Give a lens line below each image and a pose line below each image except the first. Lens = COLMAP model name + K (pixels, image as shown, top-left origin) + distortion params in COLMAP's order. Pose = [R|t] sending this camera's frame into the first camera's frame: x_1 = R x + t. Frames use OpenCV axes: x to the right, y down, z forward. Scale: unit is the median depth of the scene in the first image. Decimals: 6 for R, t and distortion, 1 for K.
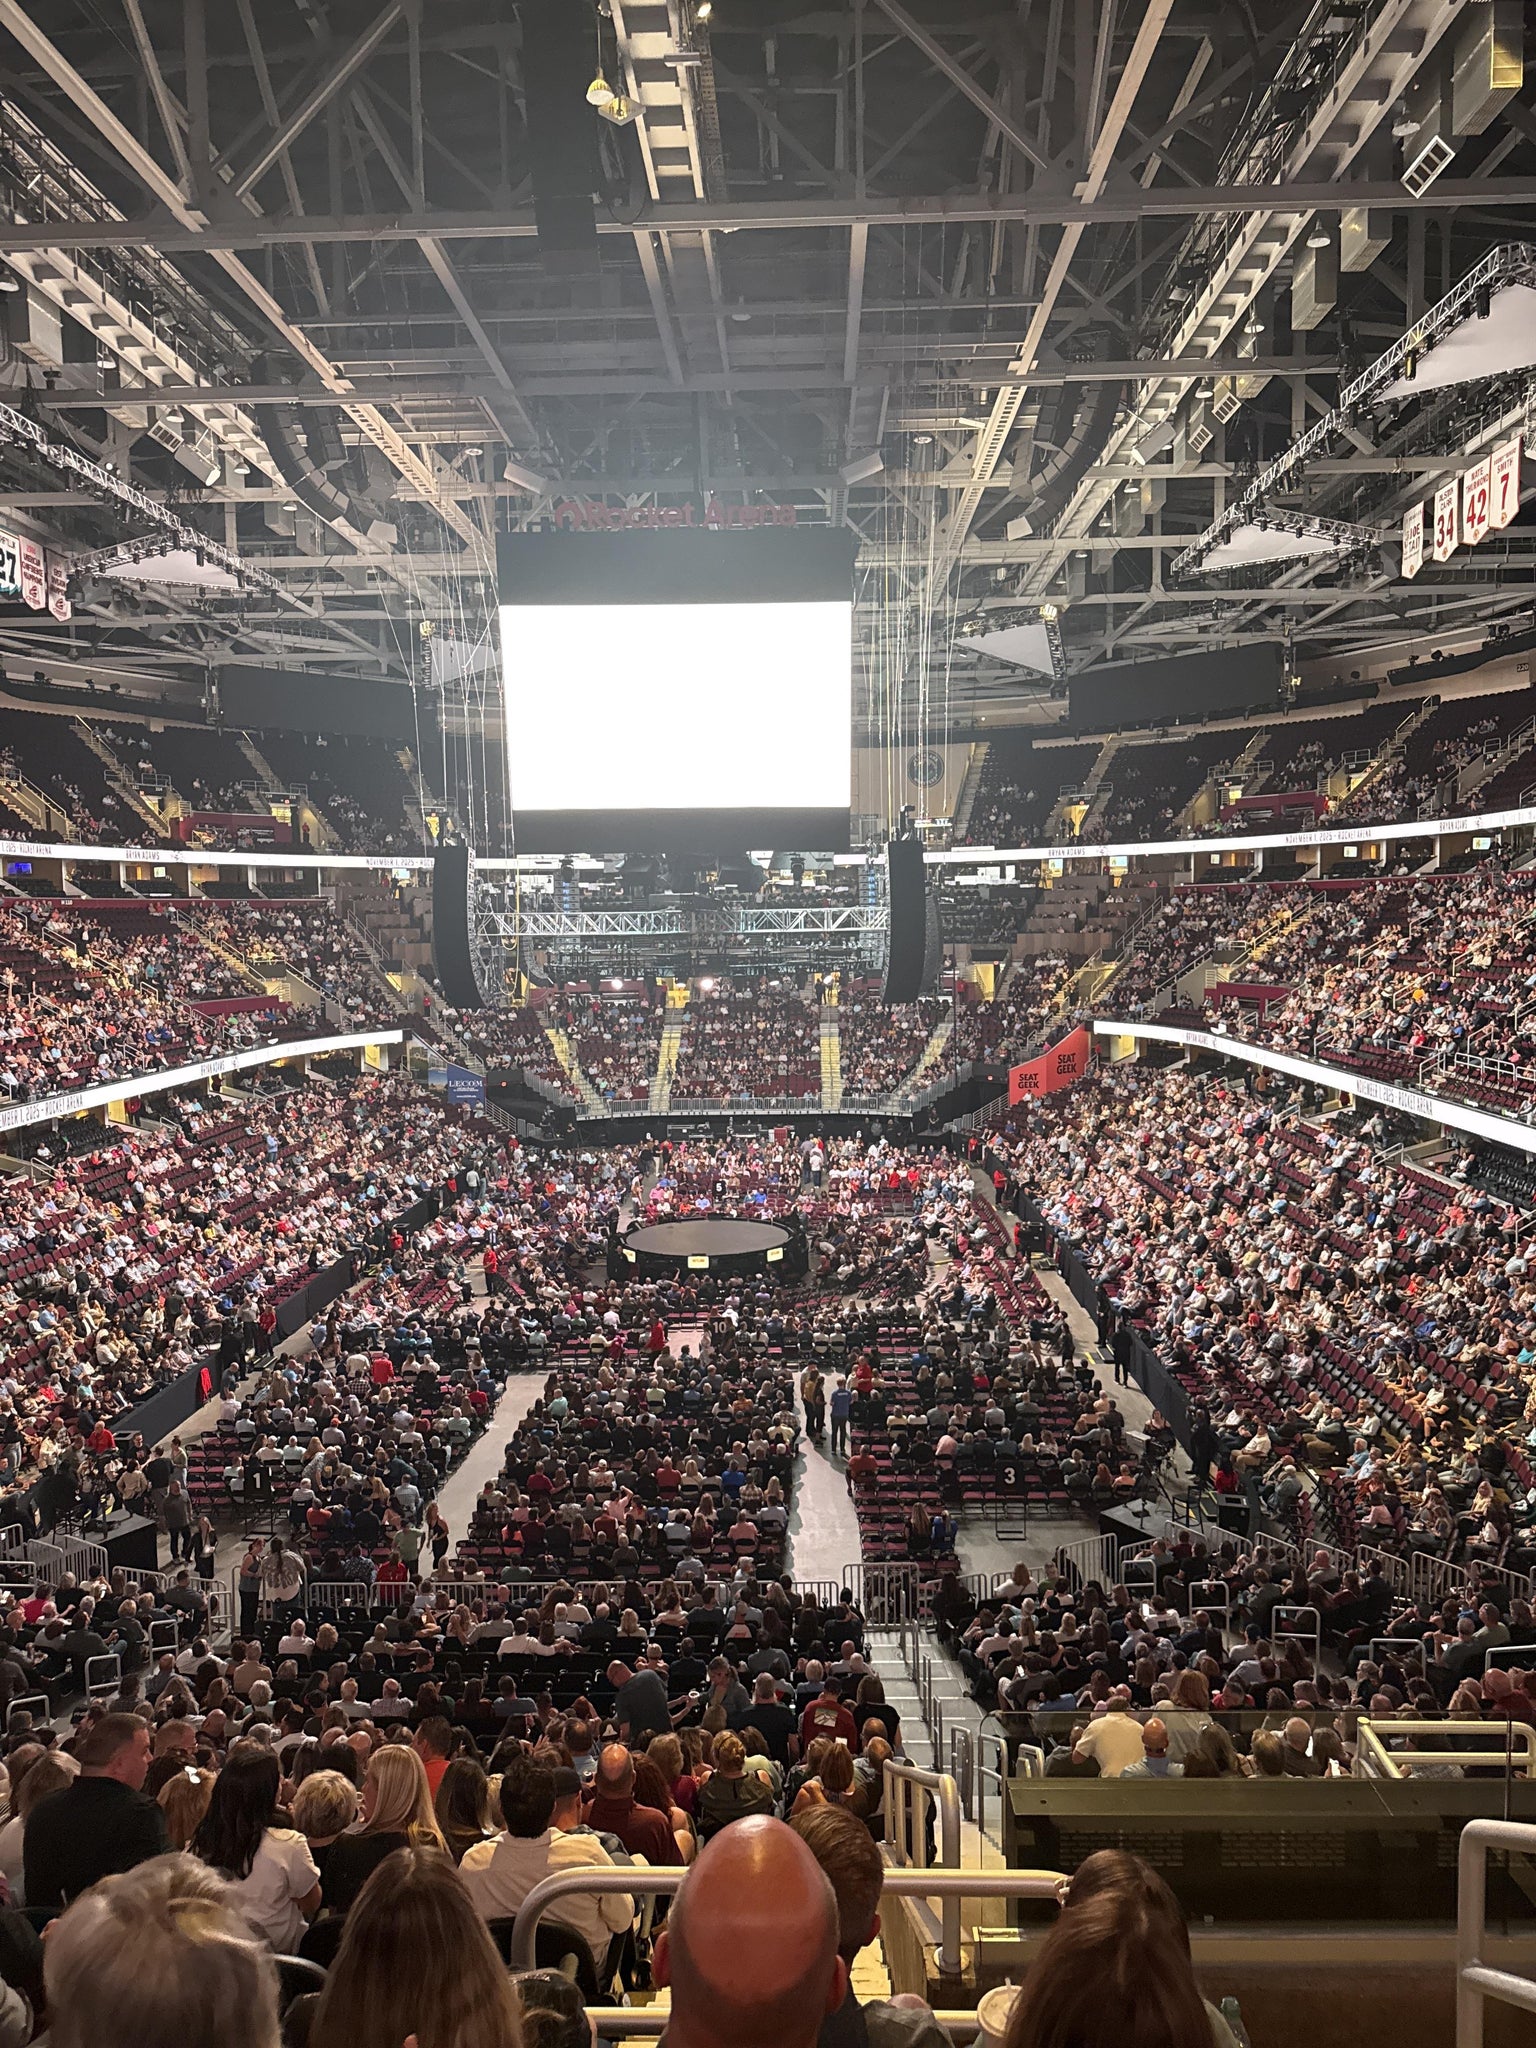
lens RADIAL K [[1432.3, 0, 767.6], [0, 1432.3, 1028.9], [0, 0, 1]] dist [0.034728, -0.033958]
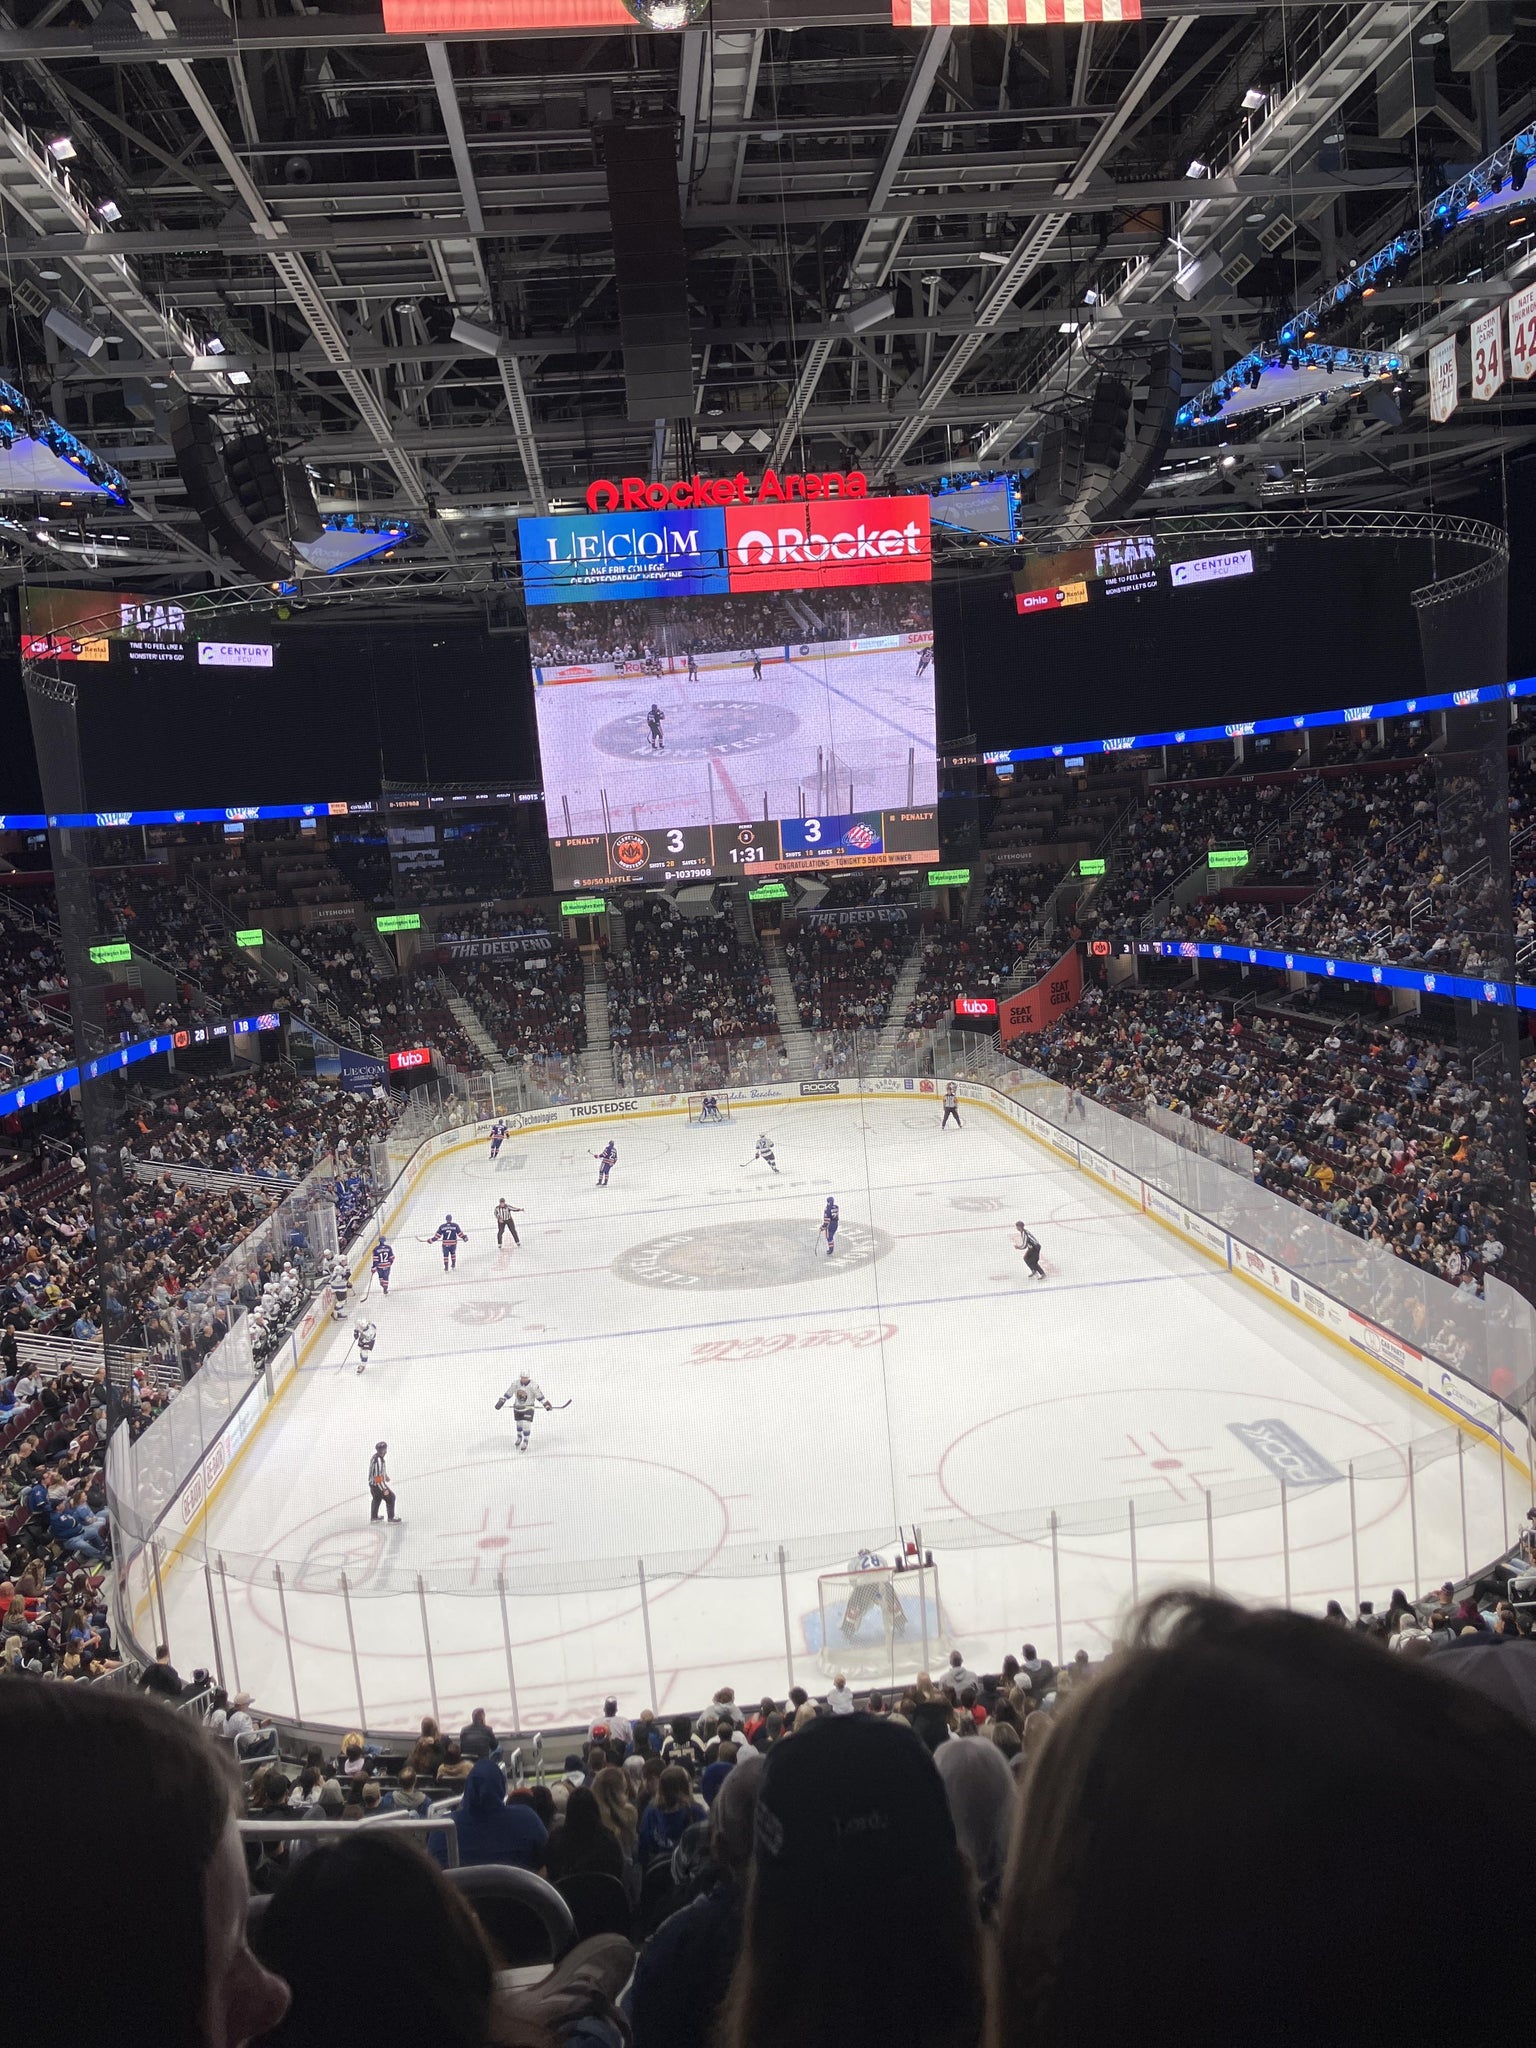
lens RADIAL K [[1675.0, 0, 770.1], [0, 1675.0, 984.7], [0, 0, 1]] dist [0.021567, -0.003555]
pose [[0.990545, -0.074714, 0.115056, -0.136746], [0.075003, 0.997182, 0.001822, 0.006933], [-0.114868, 0.006825, 0.993357, 0.004598]]
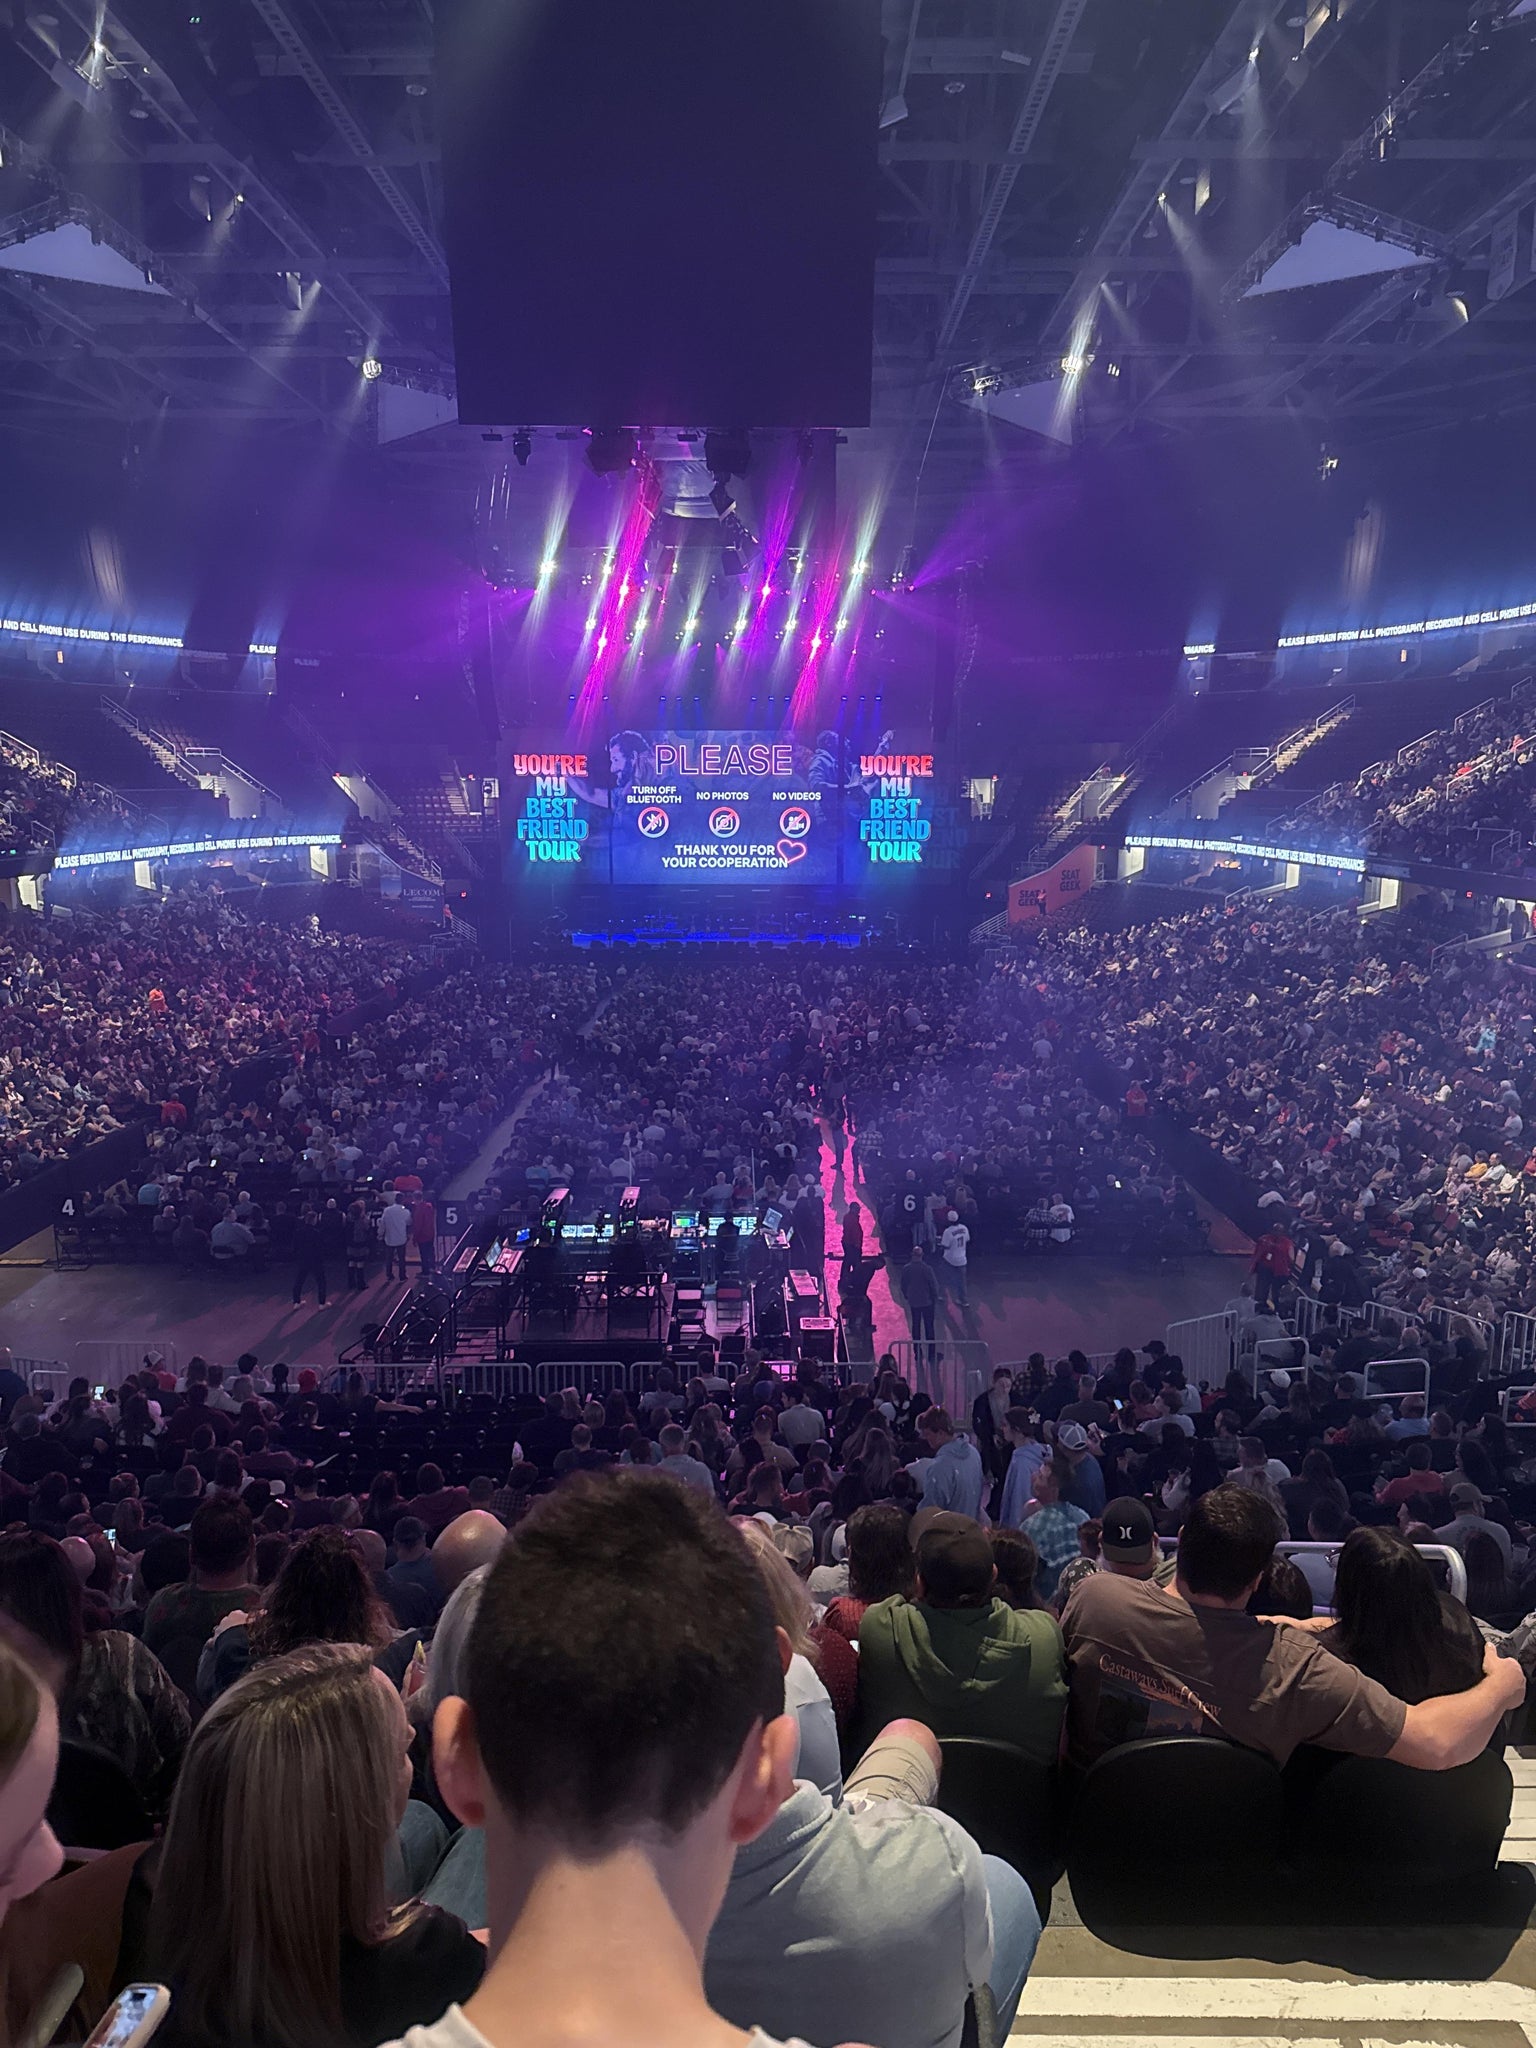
lens RADIAL K [[1432.3, 0, 769.3], [0, 1432.3, 1030.2], [0, 0, 1]] dist [0.034728, -0.033958]
pose [[0.999626, 0.012513, 0.024298, -0.013344], [-0.014694, 0.995672, 0.091766, 0.062186], [-0.023045, -0.092089, 0.995484, 0.114055]]
